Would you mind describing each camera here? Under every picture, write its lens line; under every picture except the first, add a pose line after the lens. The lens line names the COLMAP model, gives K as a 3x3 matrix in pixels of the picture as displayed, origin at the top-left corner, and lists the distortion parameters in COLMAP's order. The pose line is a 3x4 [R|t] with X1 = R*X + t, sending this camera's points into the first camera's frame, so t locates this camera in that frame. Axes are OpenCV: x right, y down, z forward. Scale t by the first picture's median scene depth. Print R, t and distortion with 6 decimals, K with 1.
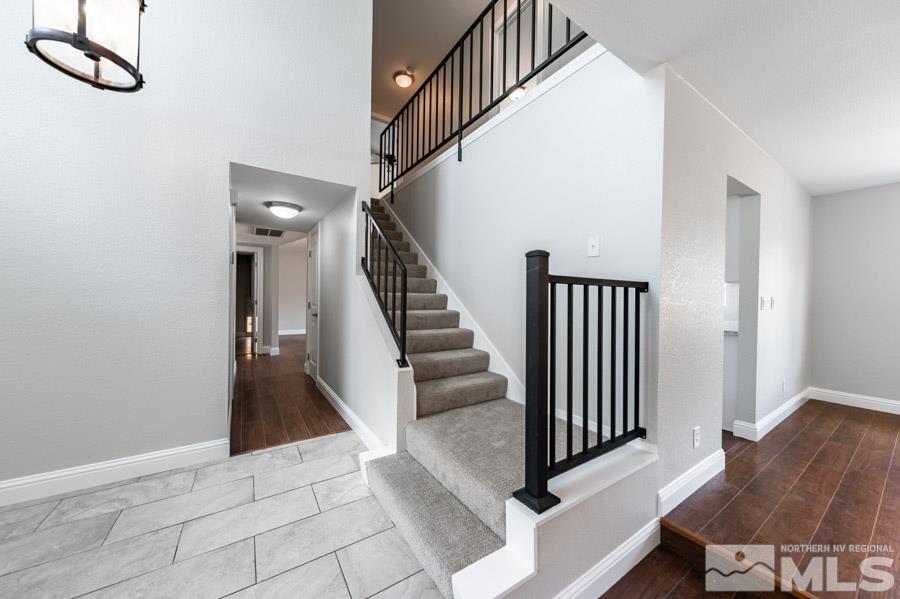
lens RADIAL K [[311.8, 0, 449.4], [0, 311.8, 302.0], [0, 0, 1]] dist [0.010254, -0.003100]
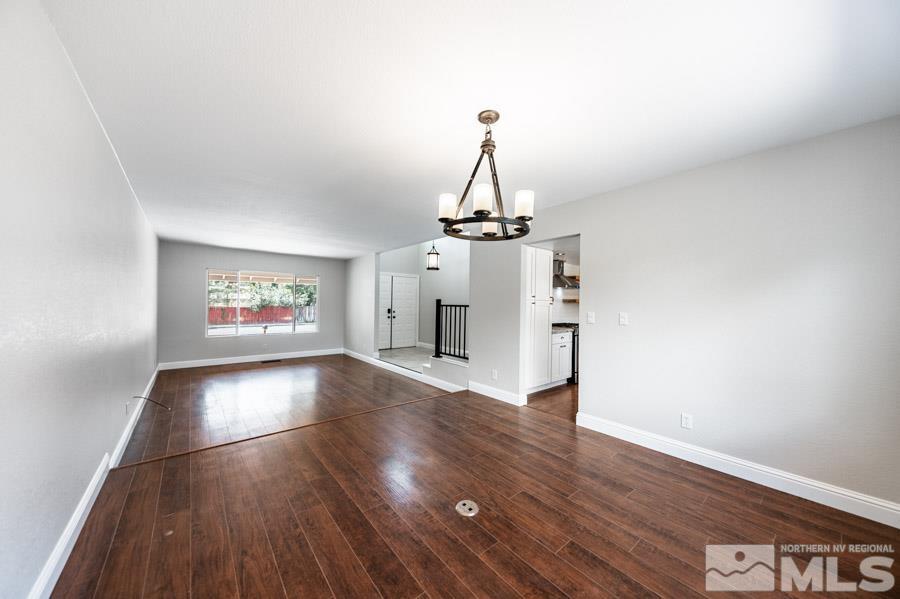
lens RADIAL K [[311.8, 0, 449.4], [0, 311.8, 302.0], [0, 0, 1]] dist [0.010254, -0.003100]
pose [[0.109560, -0.017462, -0.993827, 2.599184], [-0.020901, 0.999584, -0.019868, -0.024184], [0.993760, 0.022949, 0.109150, 0.396254]]
